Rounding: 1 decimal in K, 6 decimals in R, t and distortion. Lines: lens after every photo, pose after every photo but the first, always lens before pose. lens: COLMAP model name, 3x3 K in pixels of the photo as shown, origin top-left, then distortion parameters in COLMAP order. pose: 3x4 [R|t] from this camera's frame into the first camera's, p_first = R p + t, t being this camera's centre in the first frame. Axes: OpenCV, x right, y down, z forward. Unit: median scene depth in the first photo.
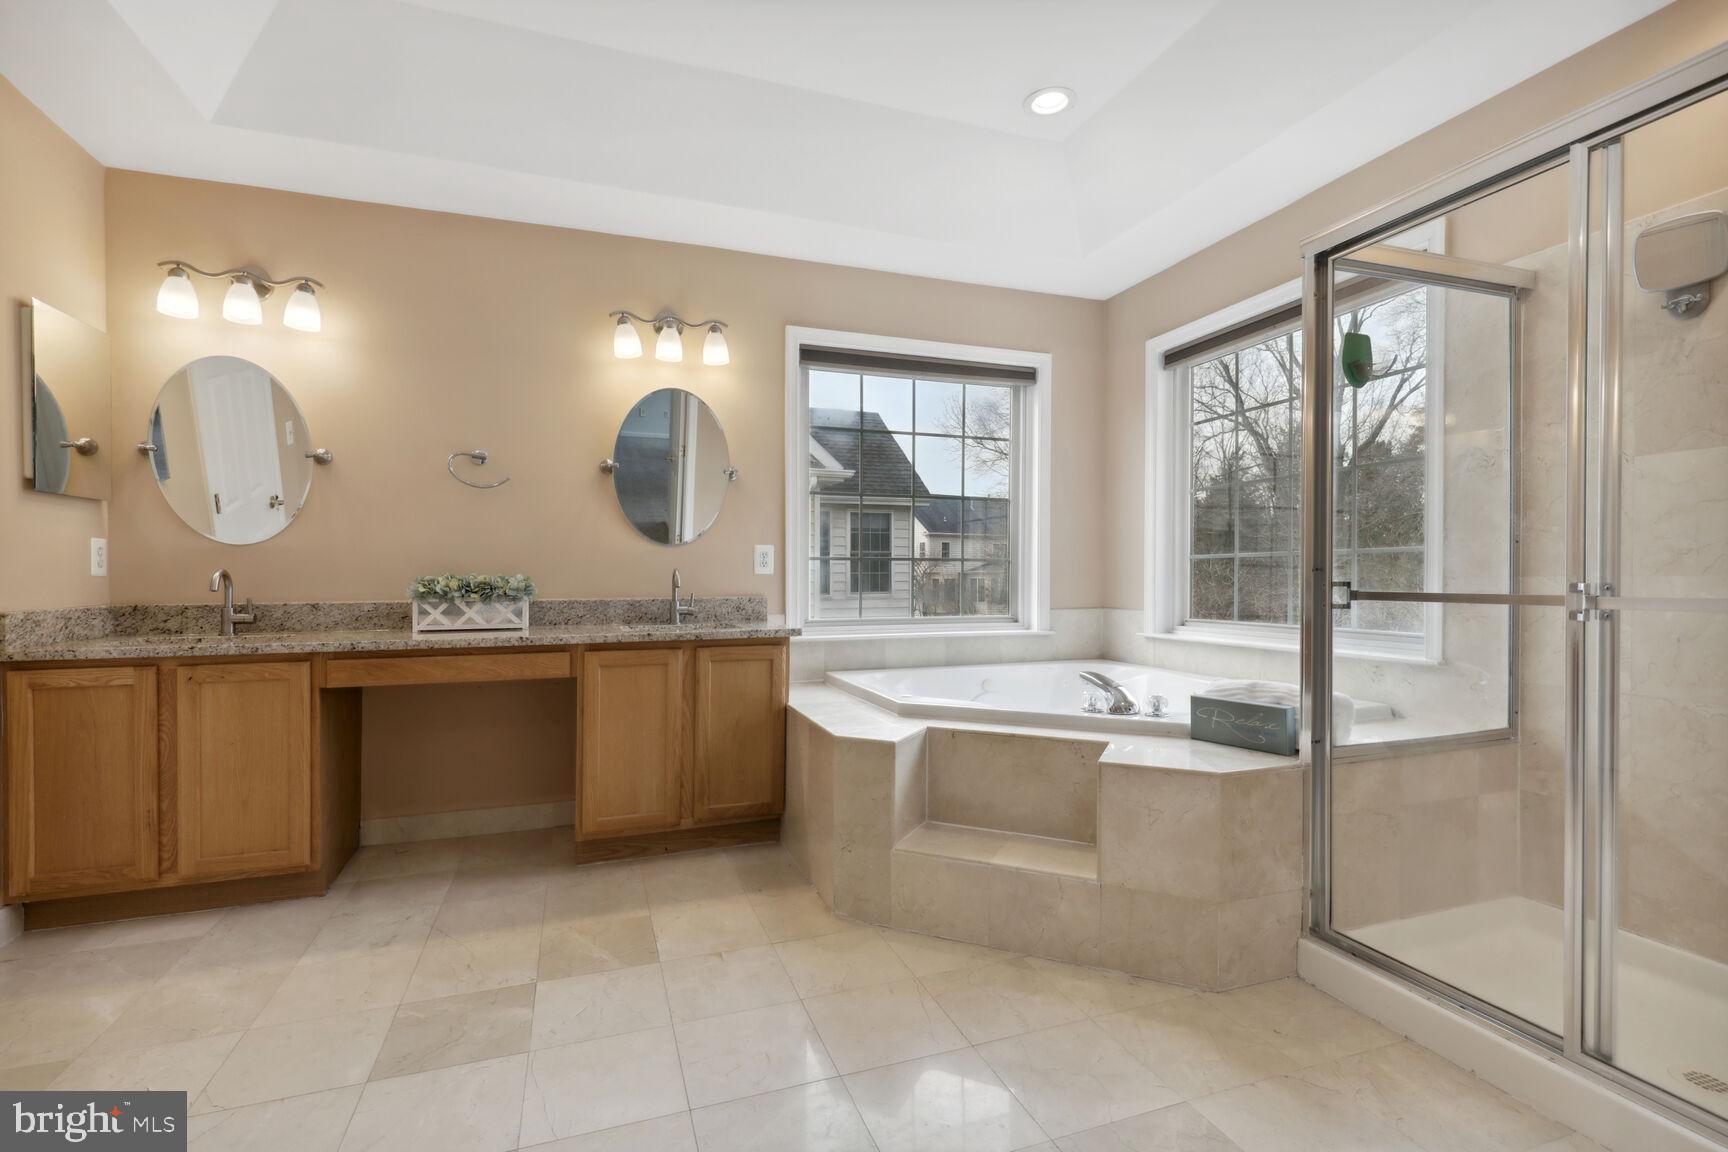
lens RADIAL K [[798.4, 0, 867.5], [0, 798.4, 572.6], [0, 0, 1]] dist [0.016031, -0.005829]
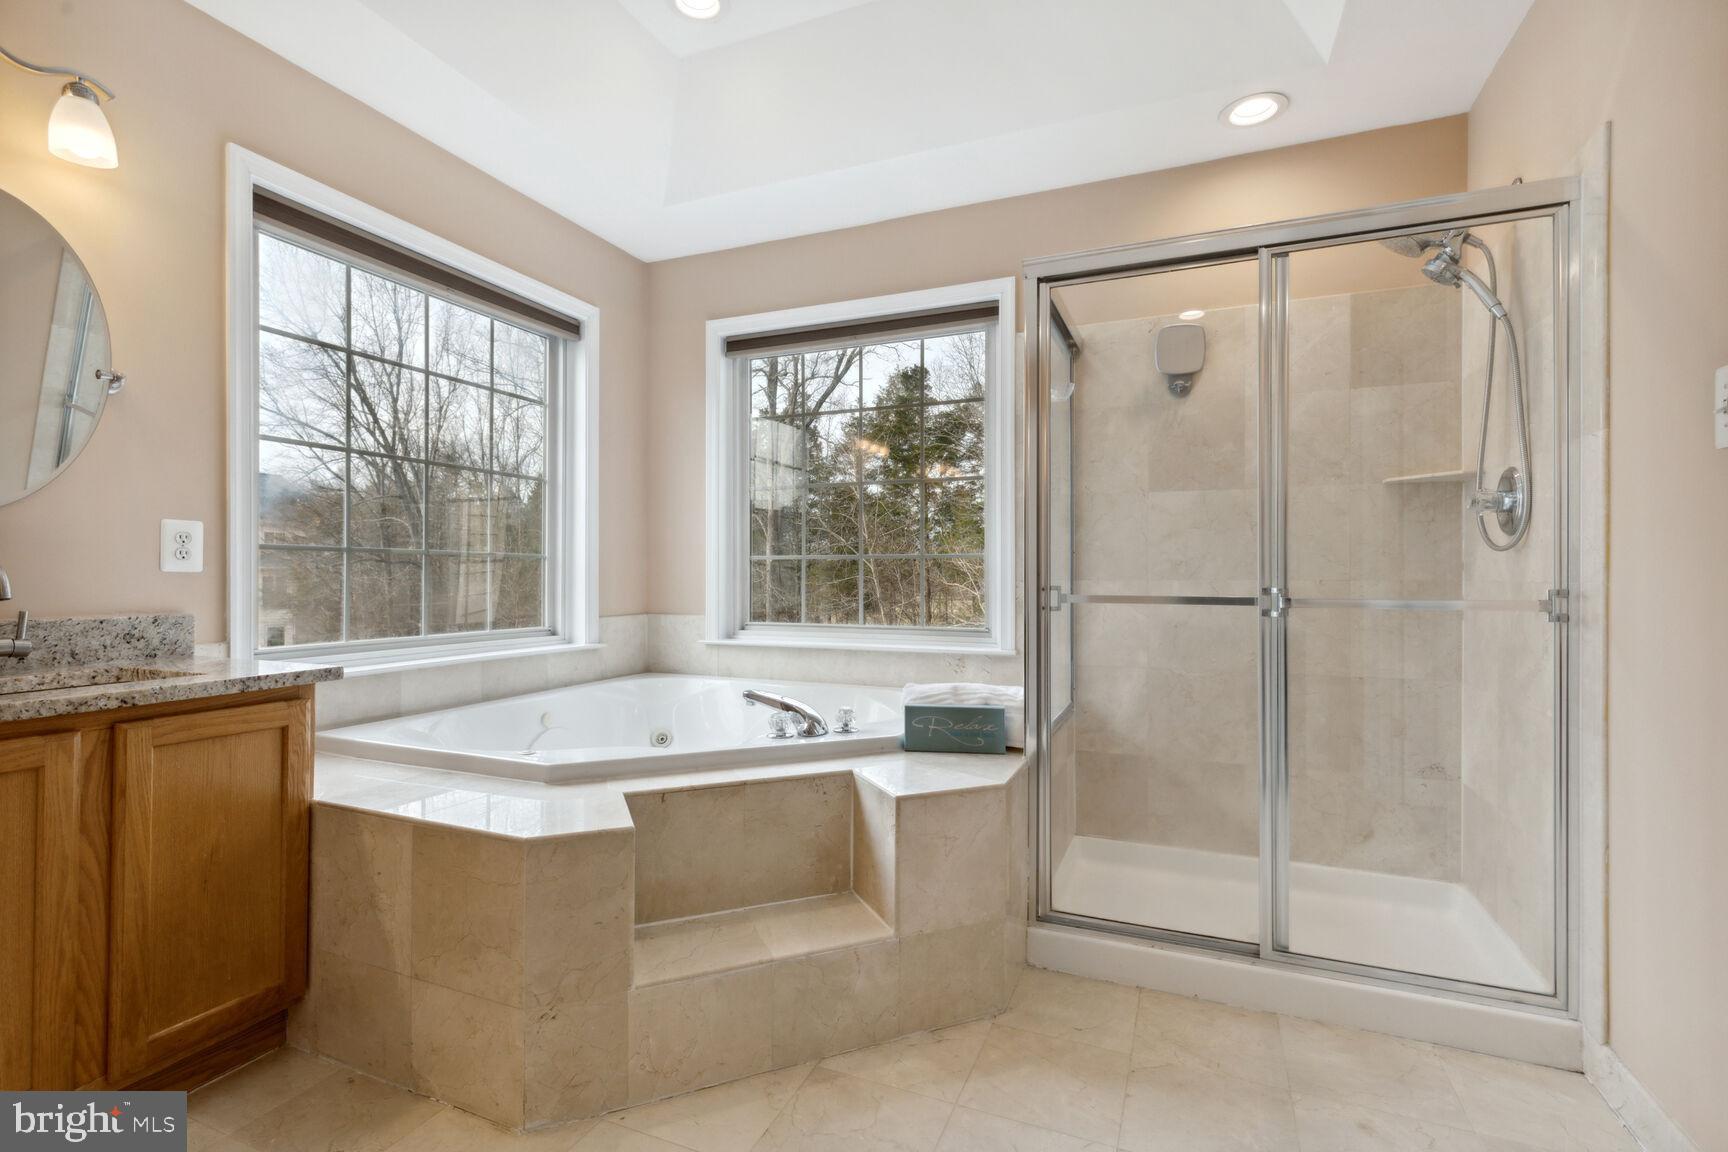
lens RADIAL K [[798.4, 0, 867.5], [0, 798.4, 572.6], [0, 0, 1]] dist [0.016031, -0.005829]
pose [[0.671309, 0.007272, 0.741142, -0.272389], [-0.009078, 0.999958, -0.001589, -0.001945], [-0.741122, -0.005661, 0.671346, 0.330286]]
